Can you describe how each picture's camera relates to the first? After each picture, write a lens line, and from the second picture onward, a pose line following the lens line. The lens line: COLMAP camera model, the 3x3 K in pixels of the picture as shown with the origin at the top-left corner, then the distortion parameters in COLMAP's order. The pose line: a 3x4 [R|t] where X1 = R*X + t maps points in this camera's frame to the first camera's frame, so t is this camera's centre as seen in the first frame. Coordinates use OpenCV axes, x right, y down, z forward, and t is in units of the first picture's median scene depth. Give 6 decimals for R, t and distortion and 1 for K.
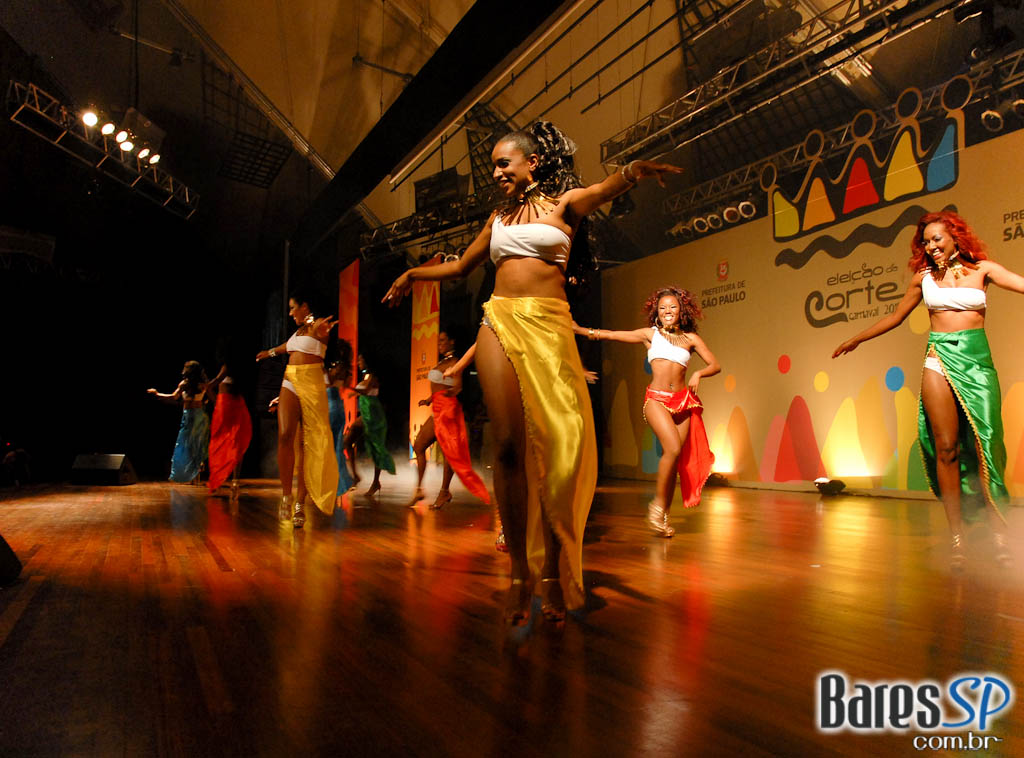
lens RADIAL K [[923.0, 0, 512.0], [0, 923.0, 379.0], [0, 0, 1]] dist [-0.137884, 0.172621]
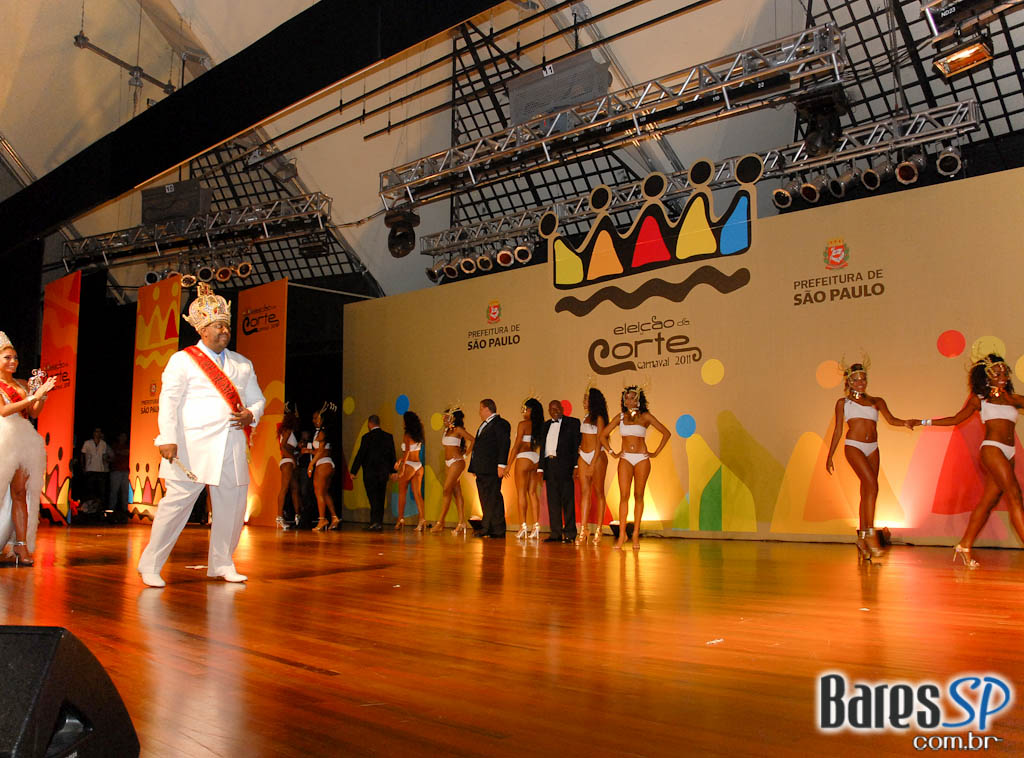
lens RADIAL K [[923.0, 0, 512.0], [0, 923.0, 379.0], [0, 0, 1]] dist [-0.137884, 0.172621]
pose [[0.911925, 0.040984, 0.408306, -0.189913], [-0.024502, 0.998663, -0.045518, -0.001266], [-0.409626, 0.031505, 0.911709, 0.090577]]
